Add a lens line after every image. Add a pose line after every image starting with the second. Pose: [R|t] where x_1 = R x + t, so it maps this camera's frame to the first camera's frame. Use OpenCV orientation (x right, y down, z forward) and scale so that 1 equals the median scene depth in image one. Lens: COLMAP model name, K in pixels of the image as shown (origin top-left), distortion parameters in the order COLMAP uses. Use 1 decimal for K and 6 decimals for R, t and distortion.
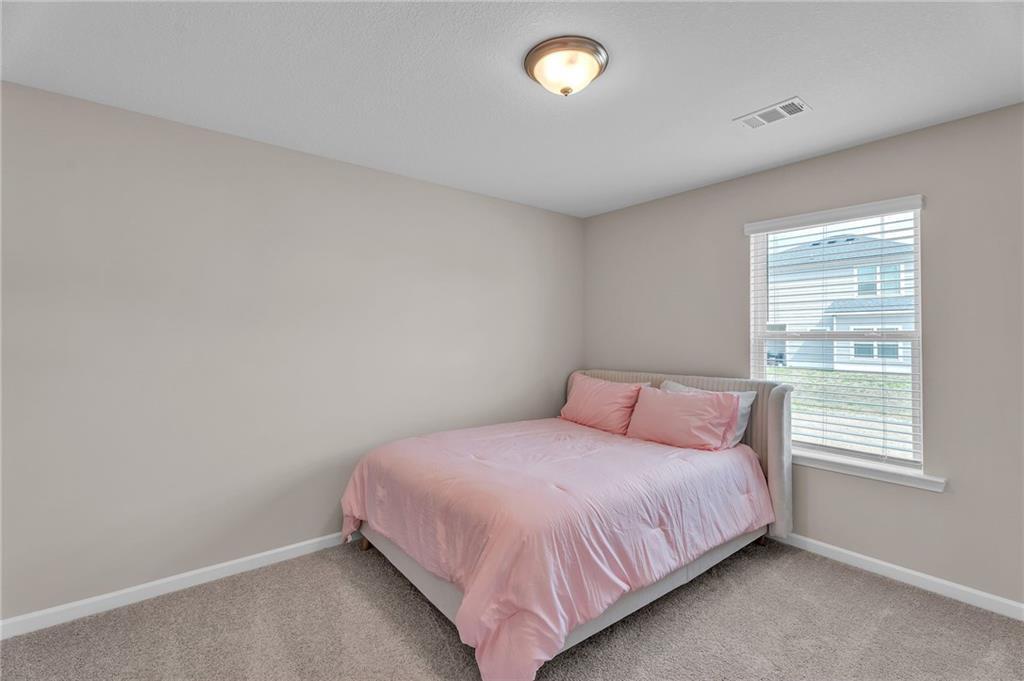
lens RADIAL K [[453.7, 0, 509.5], [0, 453.7, 334.2], [0, 0, 1]] dist [-0.001420, -0.000137]
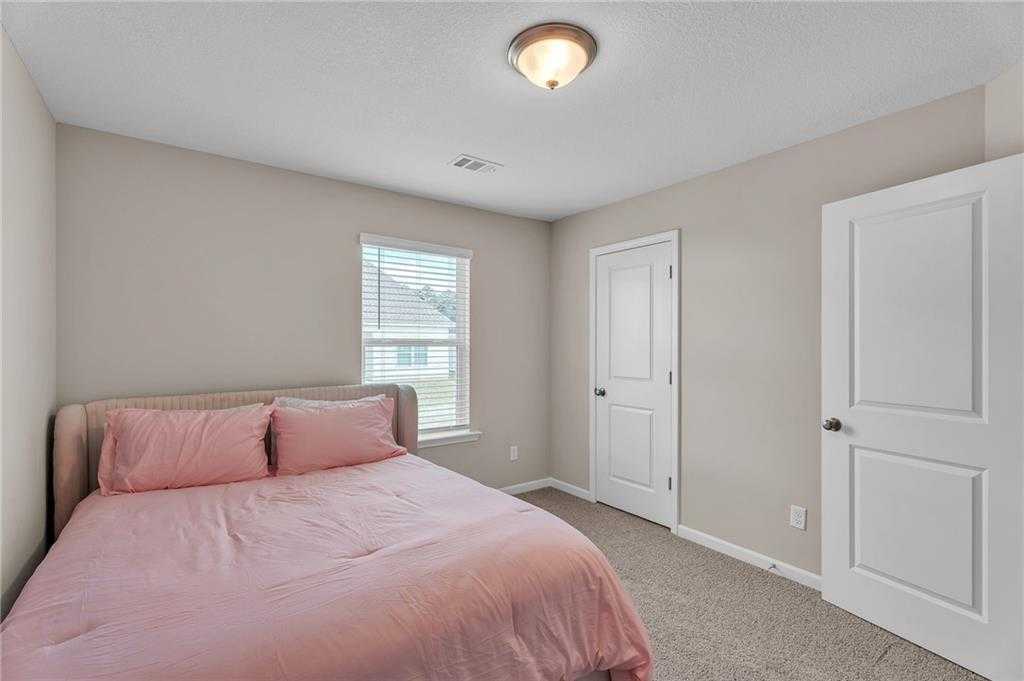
lens RADIAL K [[470.5, 0, 495.0], [0, 470.5, 342.3], [0, 0, 1]] dist [0.000190, 0.000011]
pose [[0.036987, 0.000964, 0.999315, -0.604351], [-0.005742, 0.999983, -0.000752, 0.004195], [-0.999299, -0.005711, 0.036992, 0.758081]]
